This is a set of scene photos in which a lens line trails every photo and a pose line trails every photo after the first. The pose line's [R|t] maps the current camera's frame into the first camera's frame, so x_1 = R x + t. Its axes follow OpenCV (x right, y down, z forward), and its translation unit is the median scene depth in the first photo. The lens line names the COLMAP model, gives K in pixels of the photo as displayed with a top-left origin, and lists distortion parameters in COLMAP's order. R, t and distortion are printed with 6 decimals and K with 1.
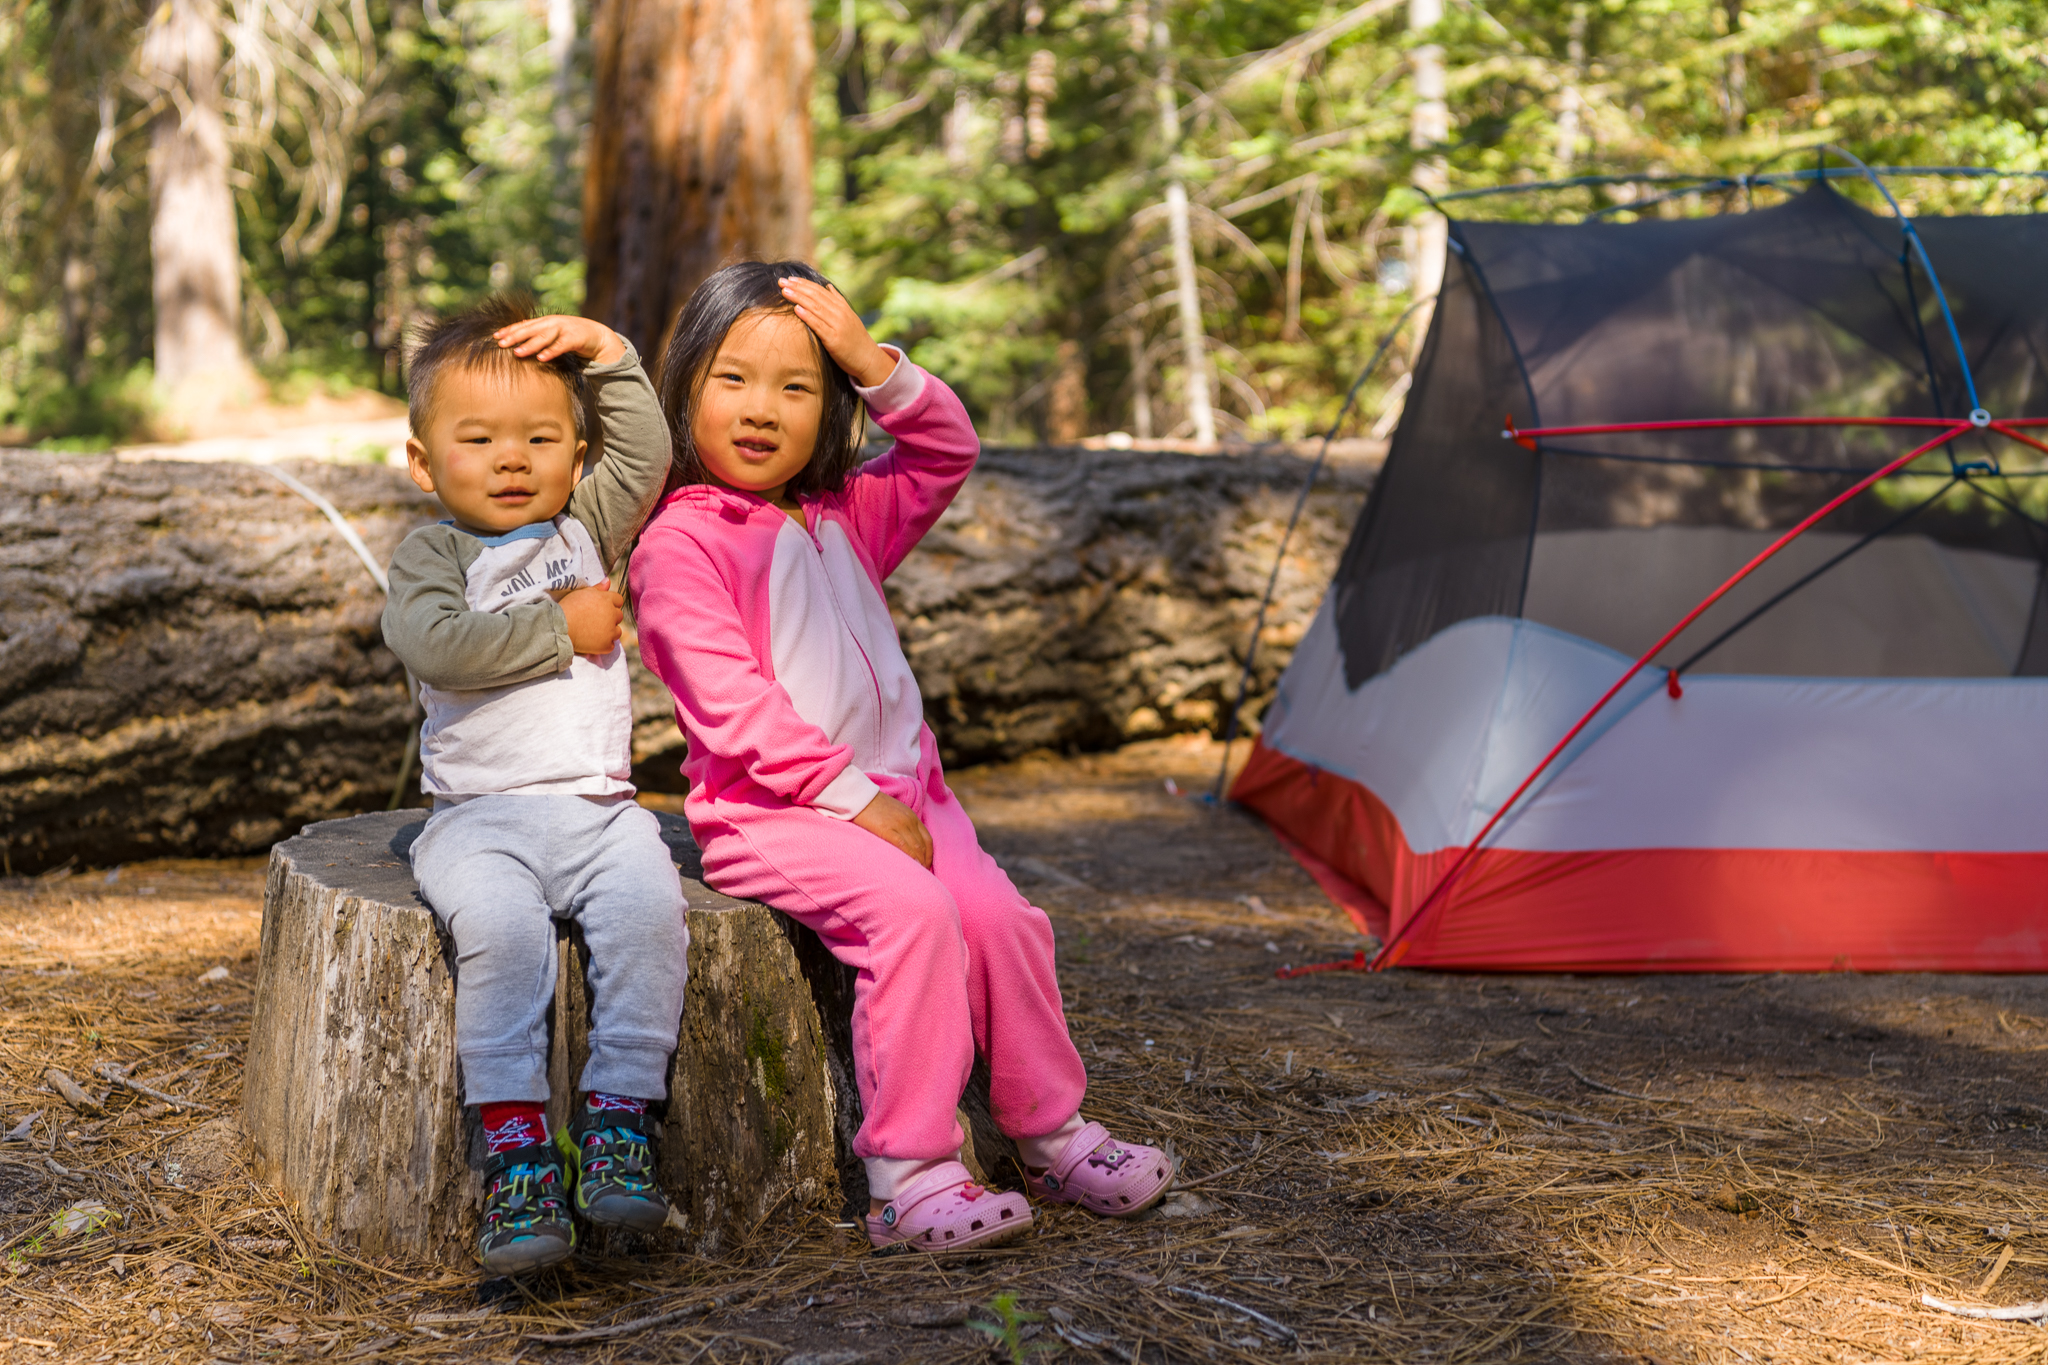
lens RADIAL K [[3165.1, 0, 1024.0], [0, 3165.1, 682.5], [0, 0, 1]] dist [-0.005002, 0.042969]
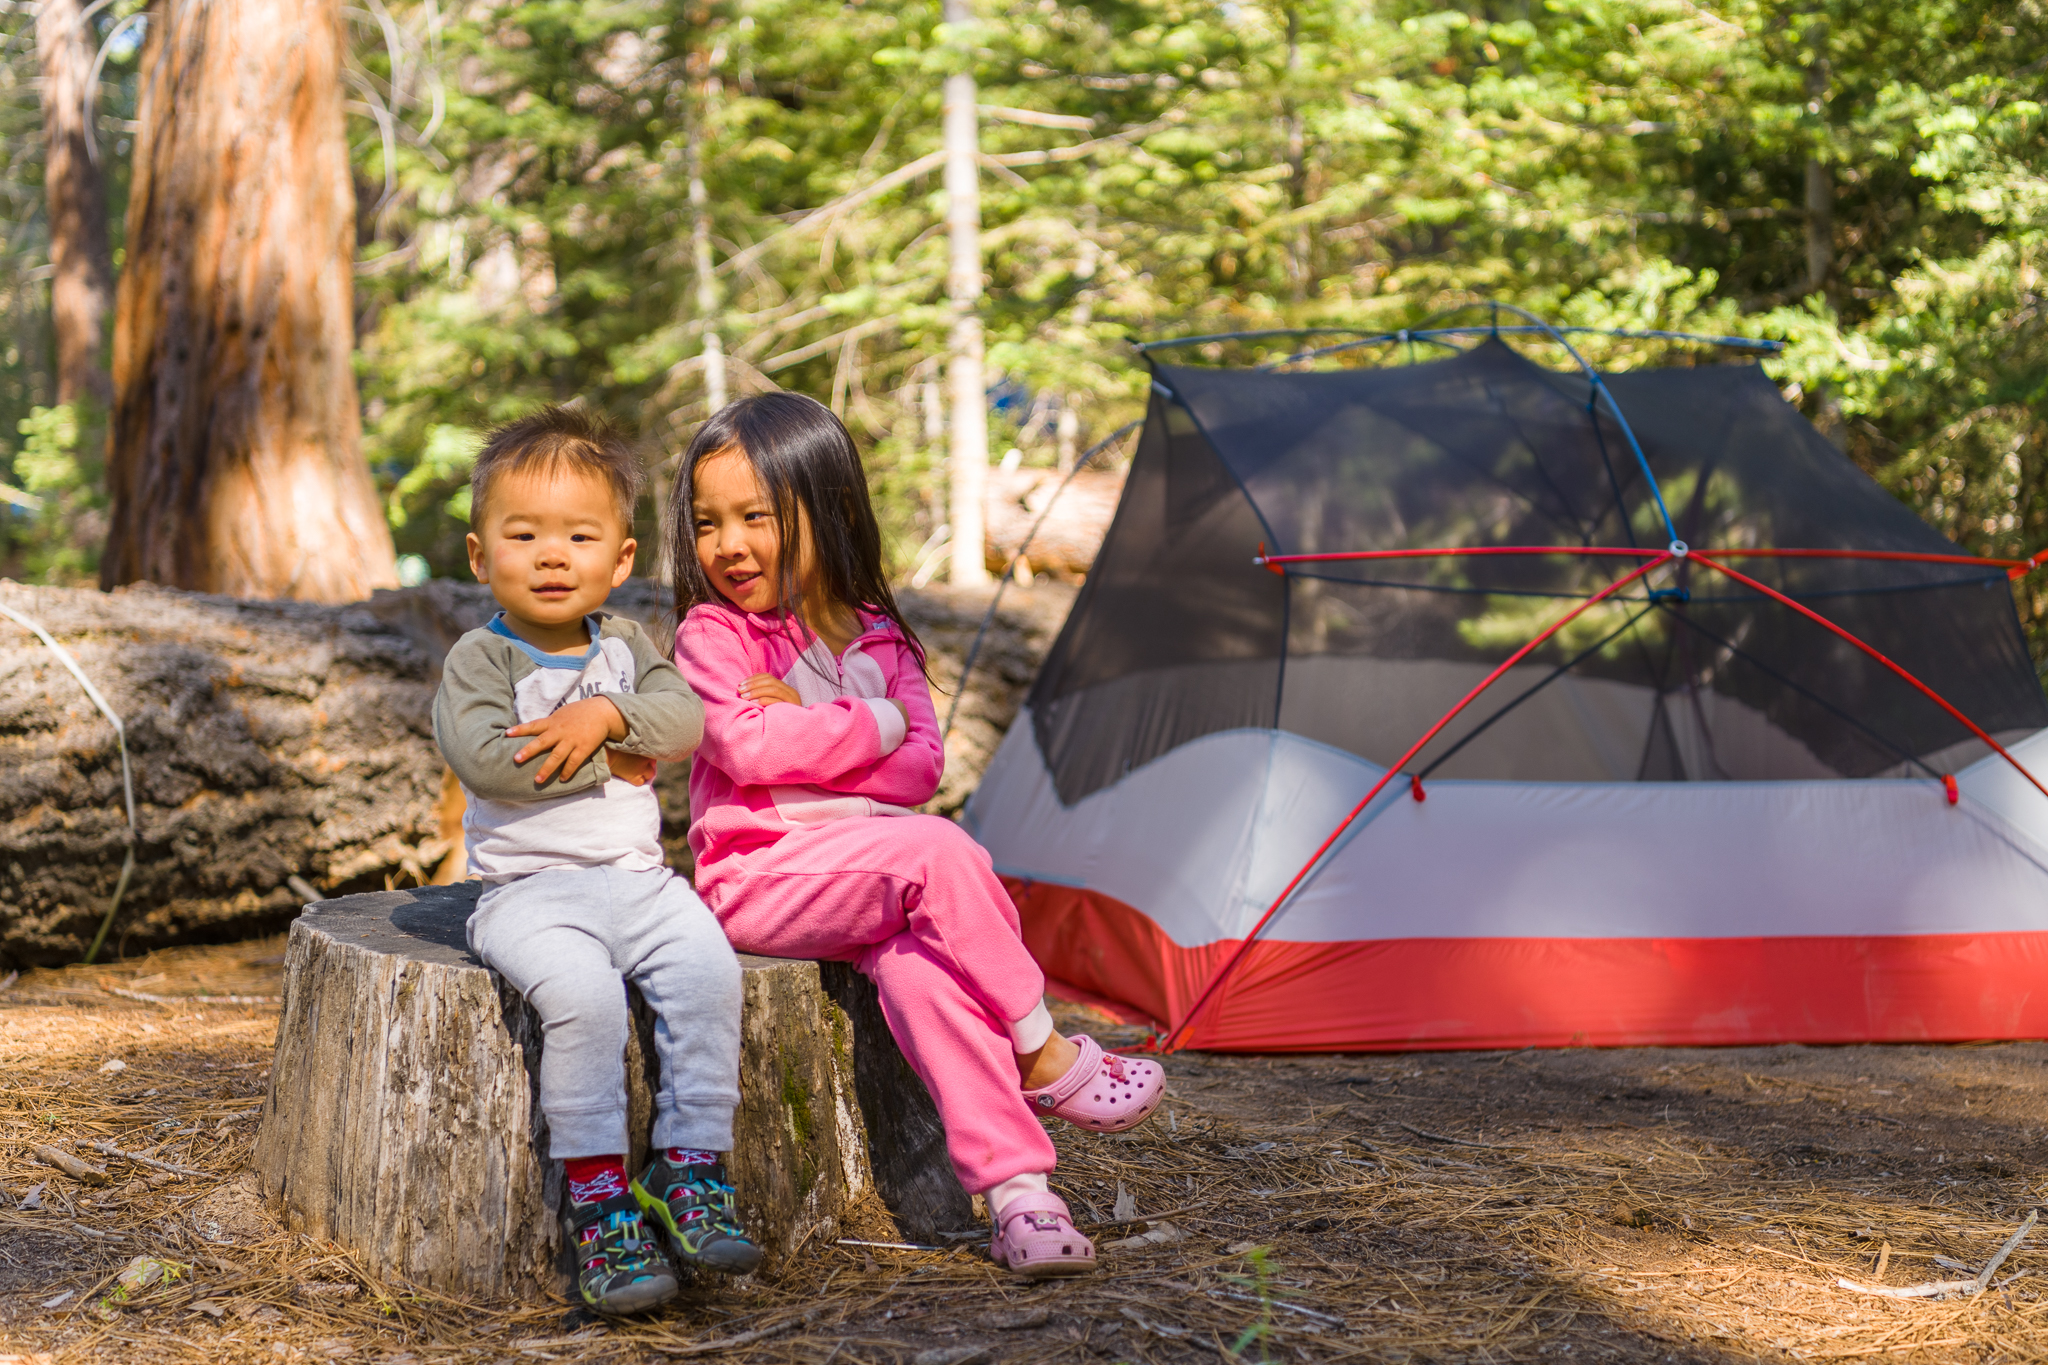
lens RADIAL K [[3160.5, 0, 1018.4], [0, 3160.5, 692.6], [0, 0, 1]] dist [0.014030, -0.061071]
pose [[0.986272, 0.000765, 0.165129, -0.114100], [0.006821, 0.998947, -0.045368, 0.016460], [-0.164989, 0.045872, 0.985228, -0.056549]]
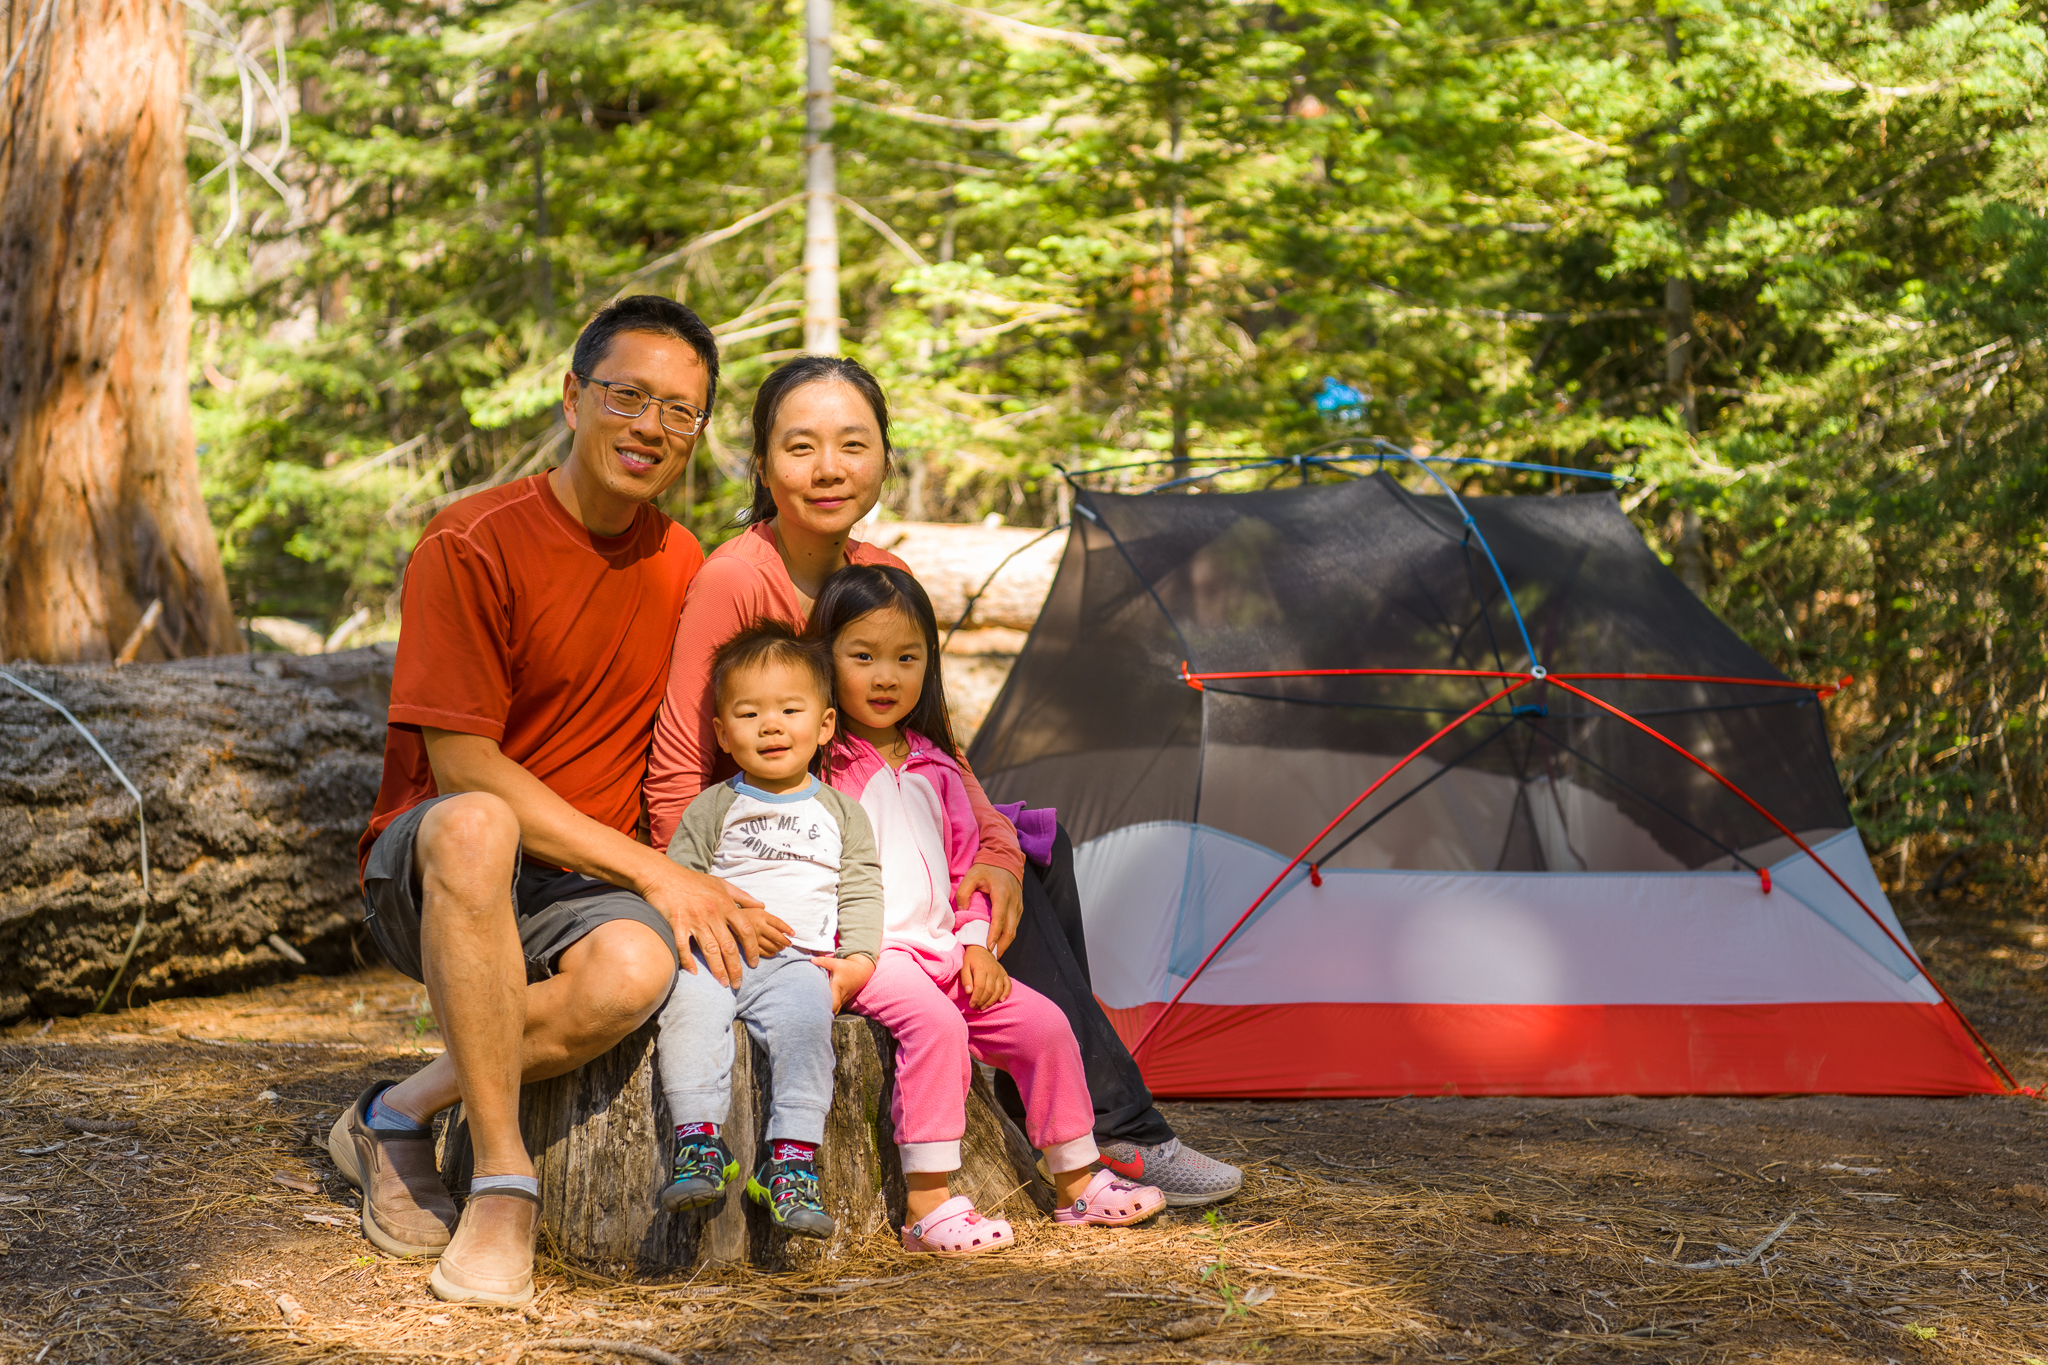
lens RADIAL K [[3436.5, 0, 1024.0], [0, 3436.5, 682.5], [0, 0, 1]] dist [-0.001726, -0.164441]
pose [[0.975446, 0.018321, 0.219476, -0.223469], [-0.005318, 0.998203, -0.059692, 0.006464], [-0.220175, 0.057059, 0.973790, -0.345550]]
